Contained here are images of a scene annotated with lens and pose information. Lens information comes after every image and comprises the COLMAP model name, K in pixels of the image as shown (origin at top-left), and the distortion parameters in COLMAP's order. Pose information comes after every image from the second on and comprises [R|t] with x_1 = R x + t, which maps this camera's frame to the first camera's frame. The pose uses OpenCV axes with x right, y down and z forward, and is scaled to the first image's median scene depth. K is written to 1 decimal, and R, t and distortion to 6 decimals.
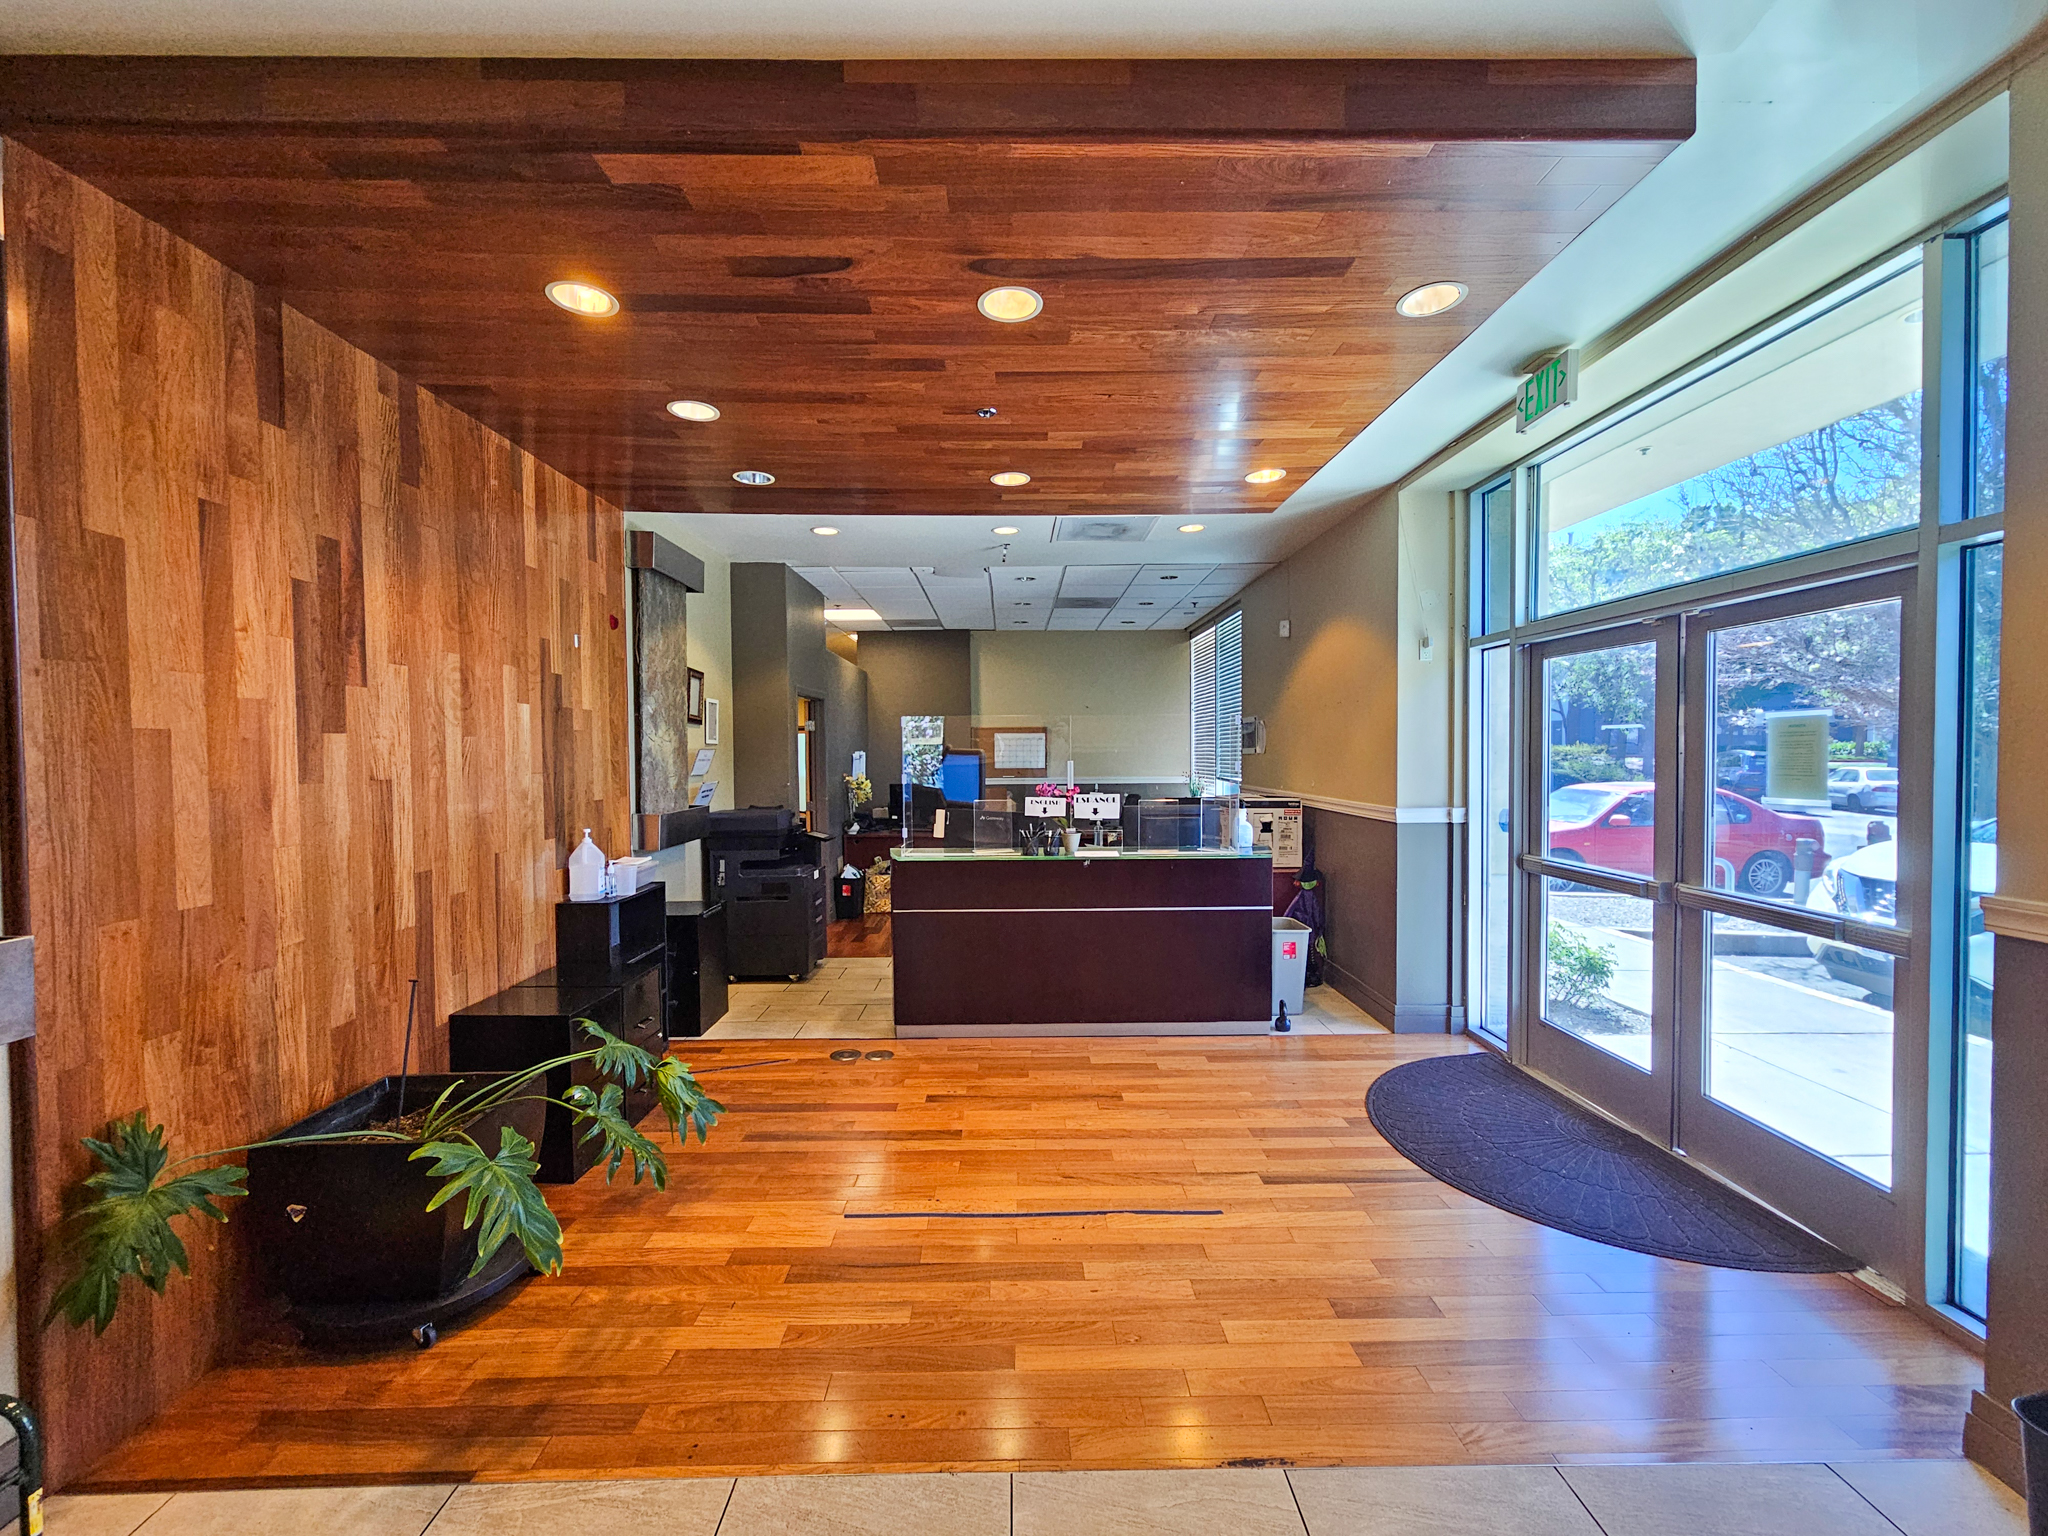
lens RADIAL K [[838.9, 0, 1024.0], [0, 838.9, 768.0], [0, 0, 1]] dist [0.010526, -0.004543]
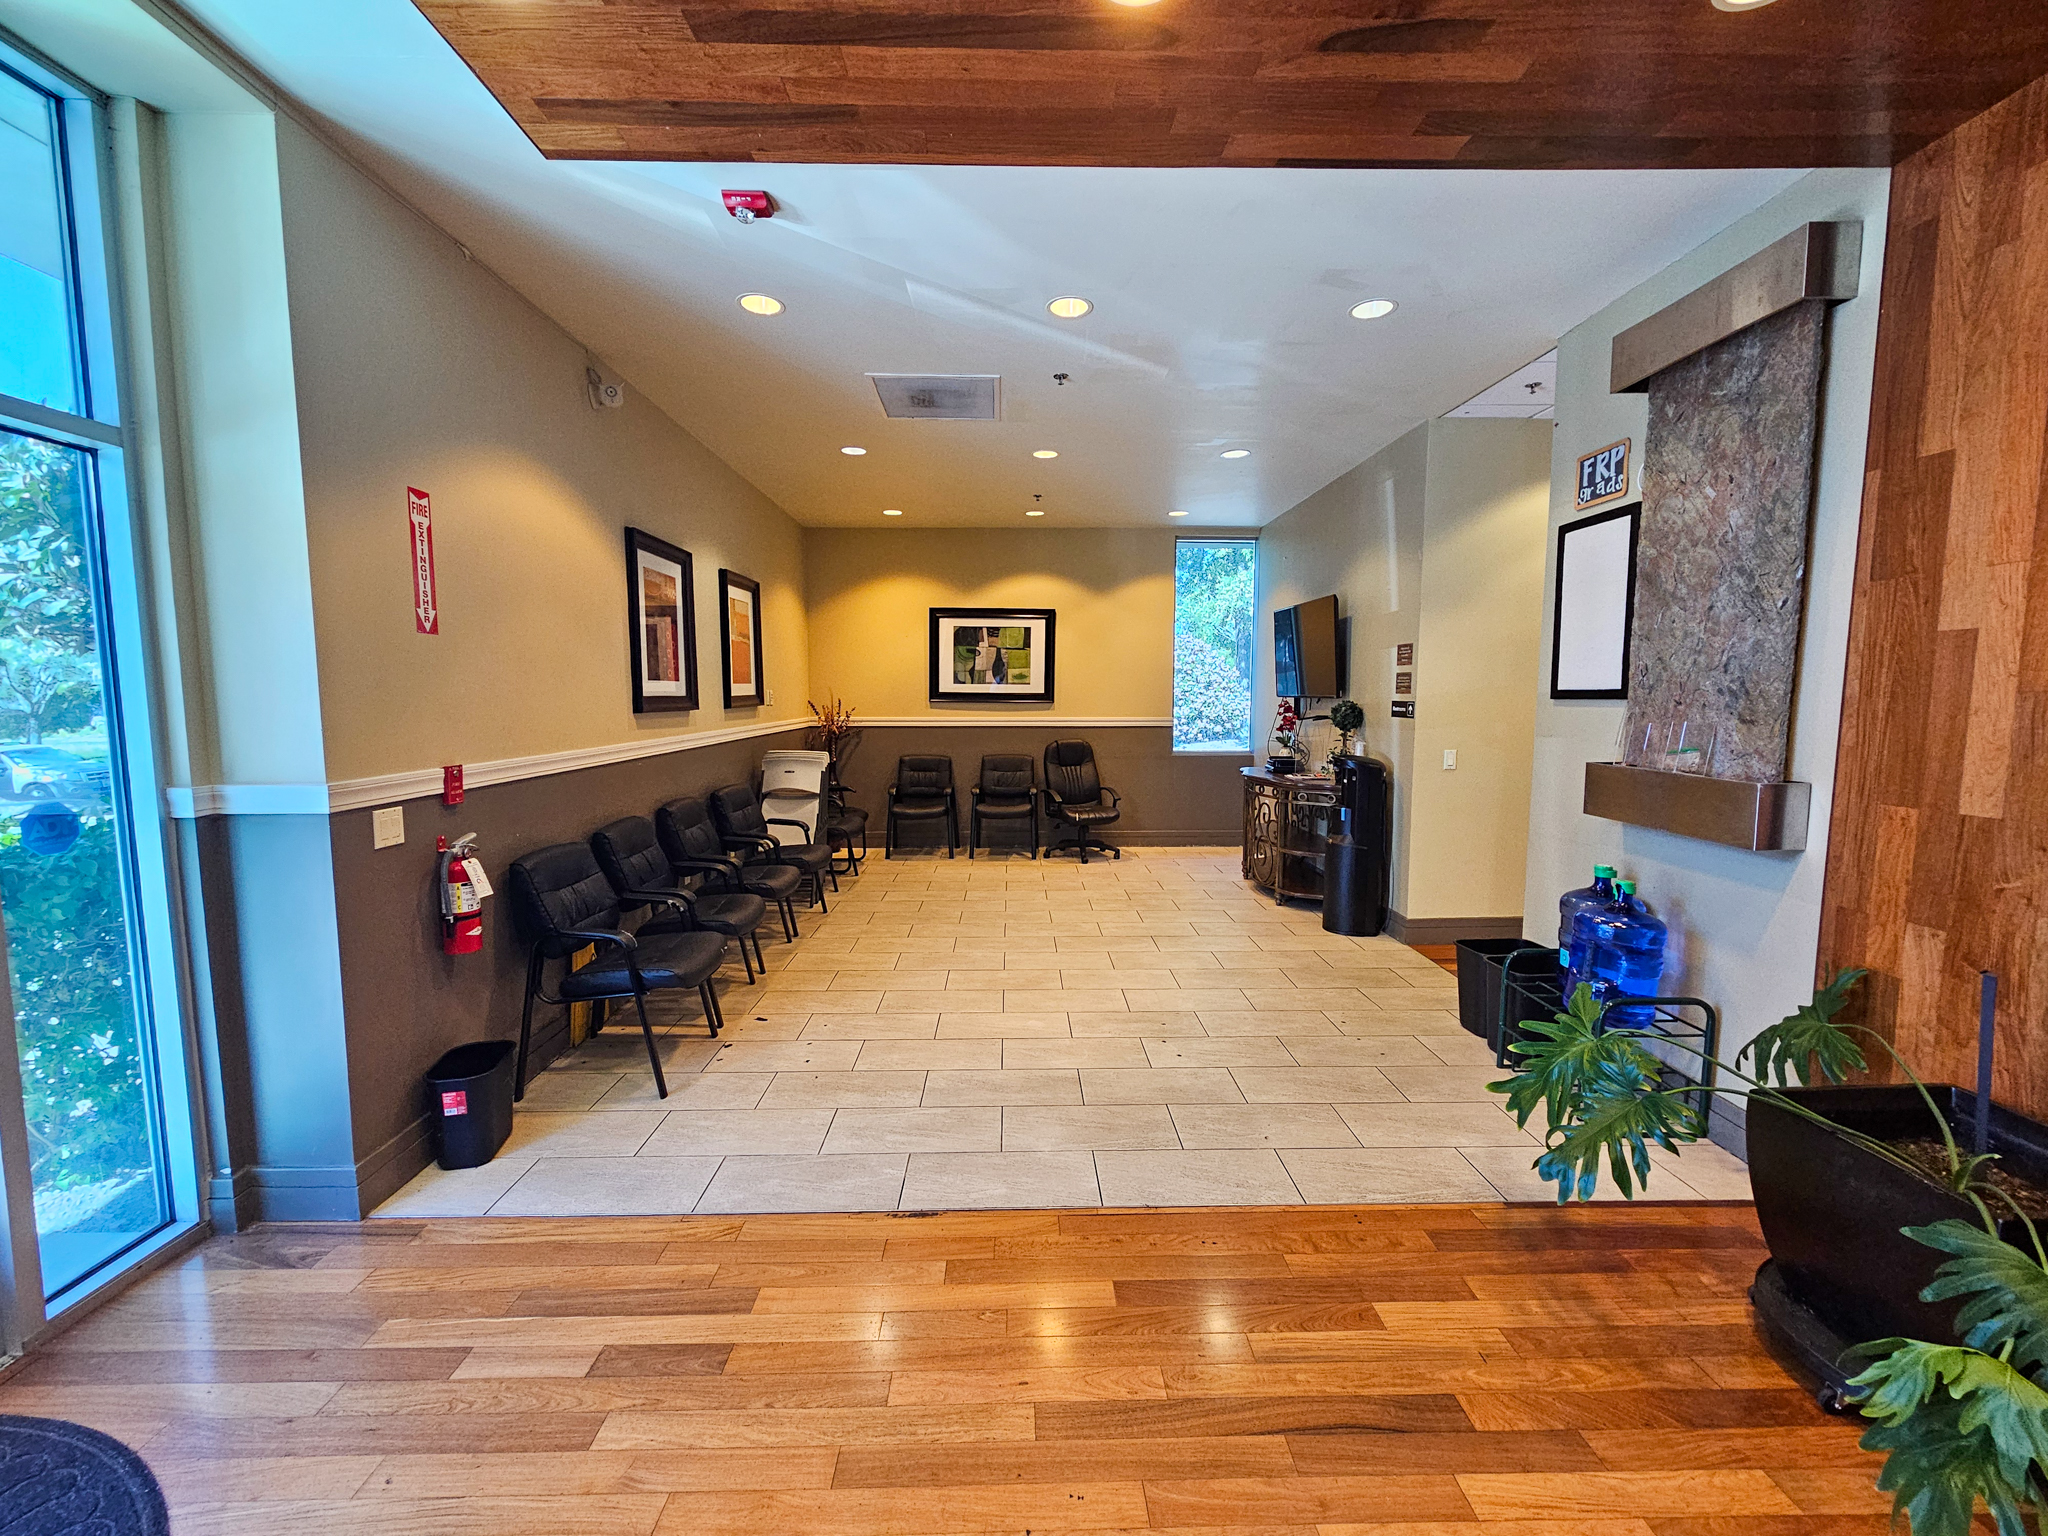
lens RADIAL K [[838.9, 0, 1024.0], [0, 838.9, 768.0], [0, 0, 1]] dist [0.010526, -0.004543]
pose [[-0.999960, 0.008884, 0.000733, 0.076826], [0.008911, 0.993890, 0.110015, -0.002334], [0.000249, 0.110017, -0.993930, 1.686441]]
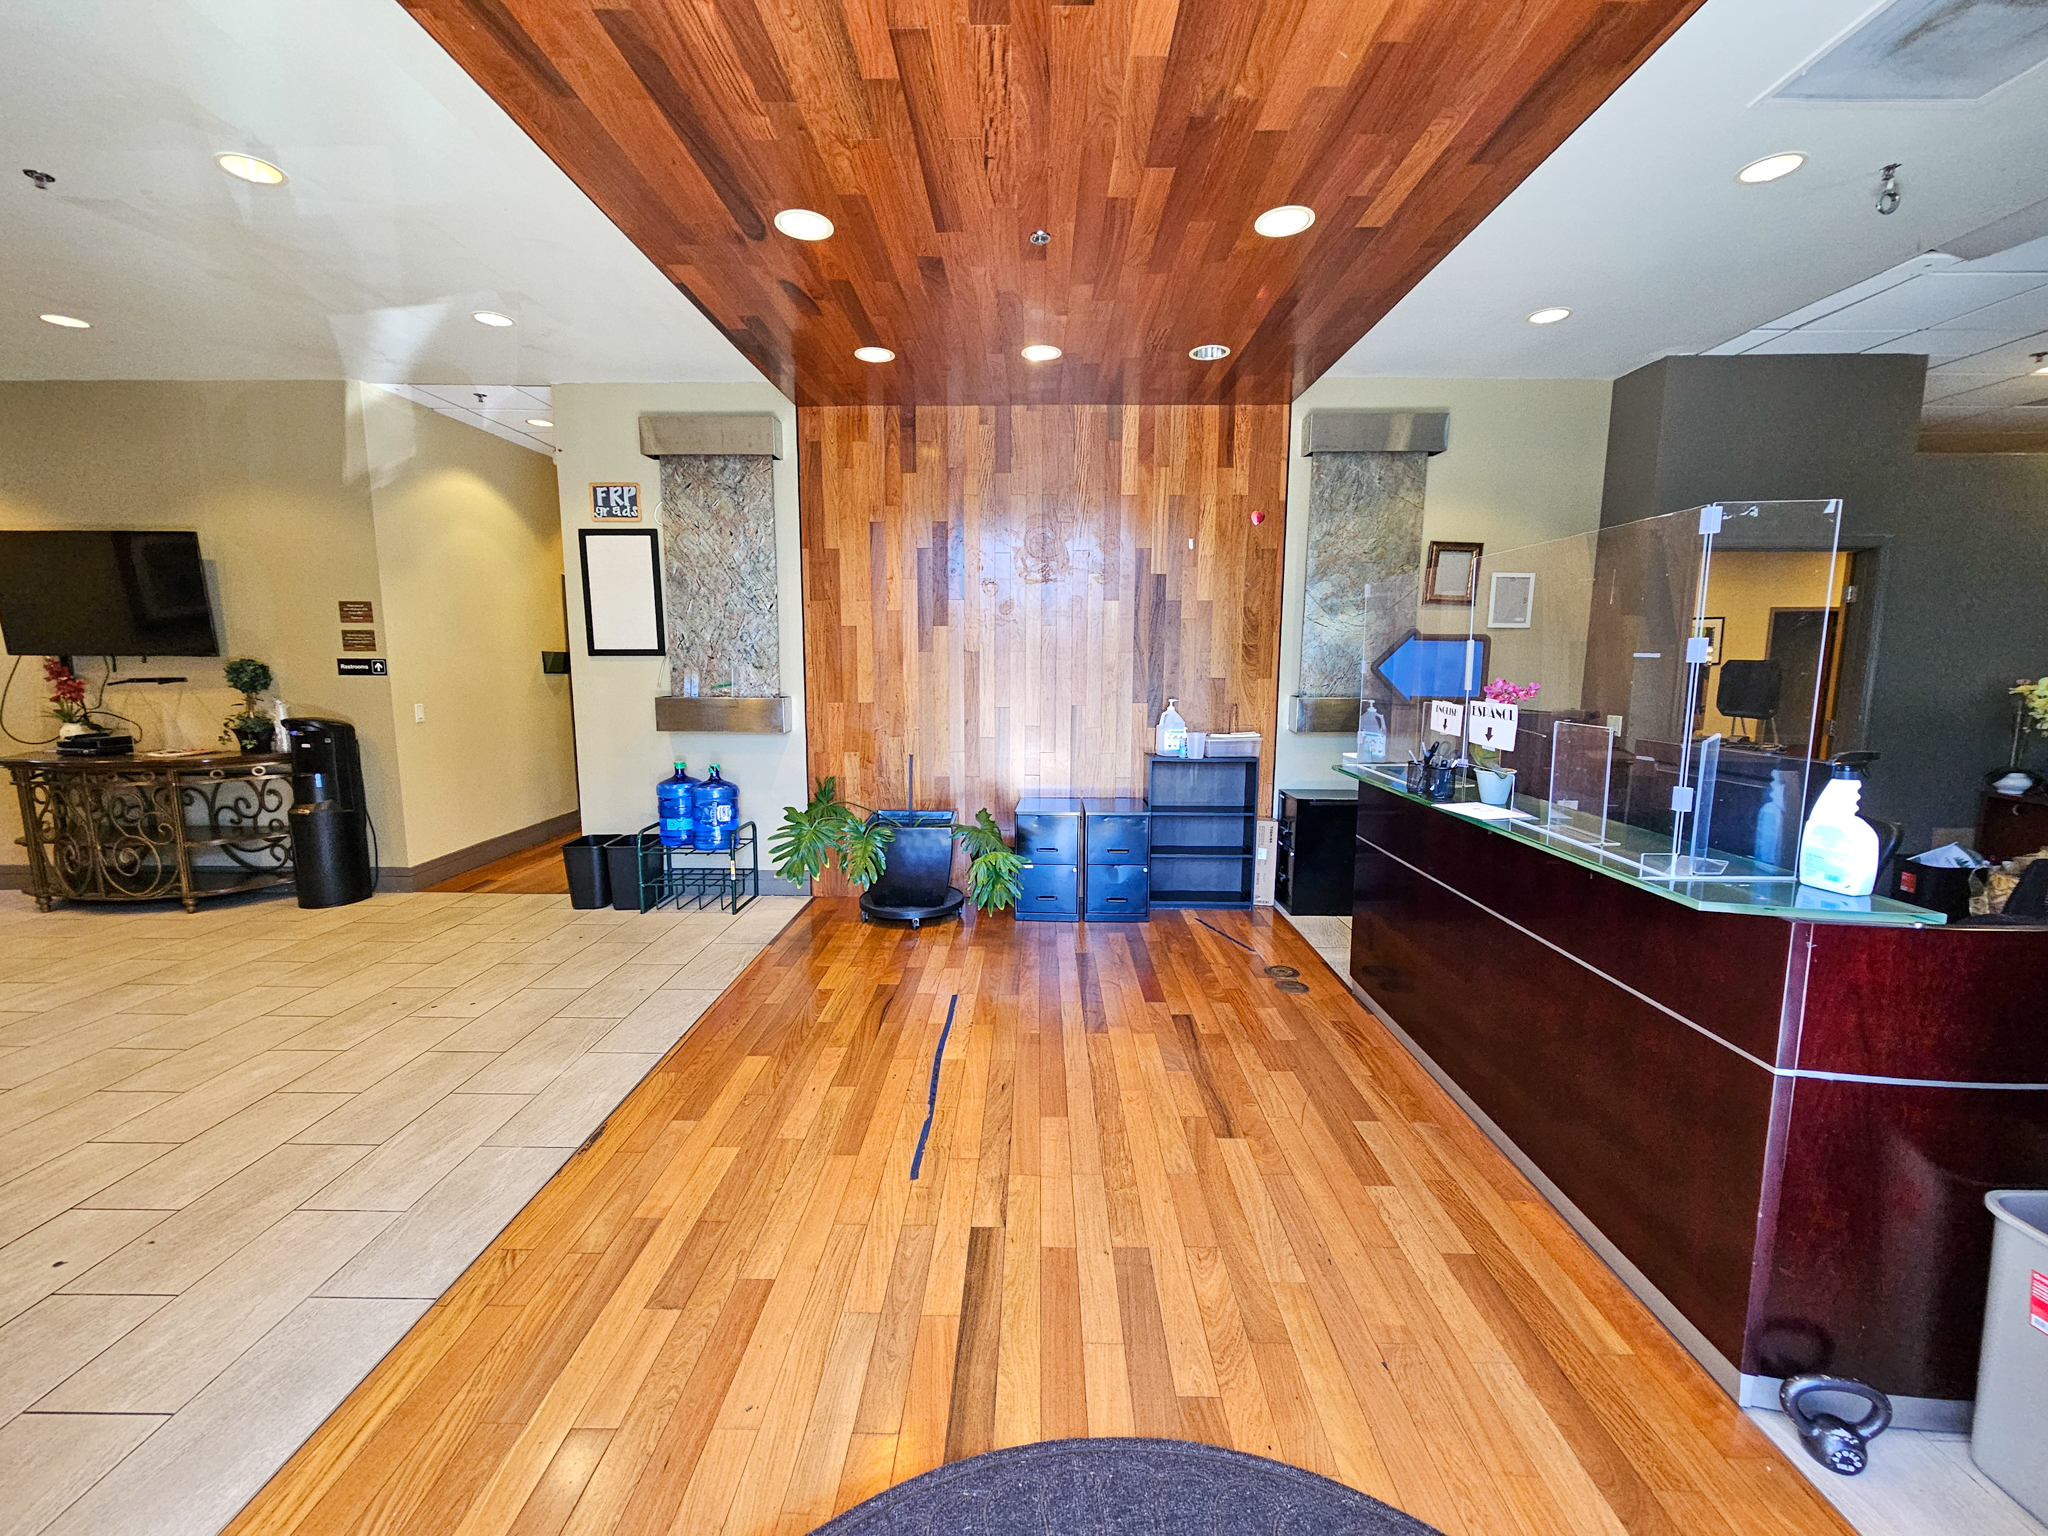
lens RADIAL K [[838.9, 0, 1024.0], [0, 838.9, 768.0], [0, 0, 1]] dist [0.010526, -0.004543]
pose [[-0.030885, 0.138818, -0.989836, 1.172190], [-0.023188, 0.989943, 0.139557, 0.008443], [0.999254, 0.027262, -0.027355, 1.315011]]
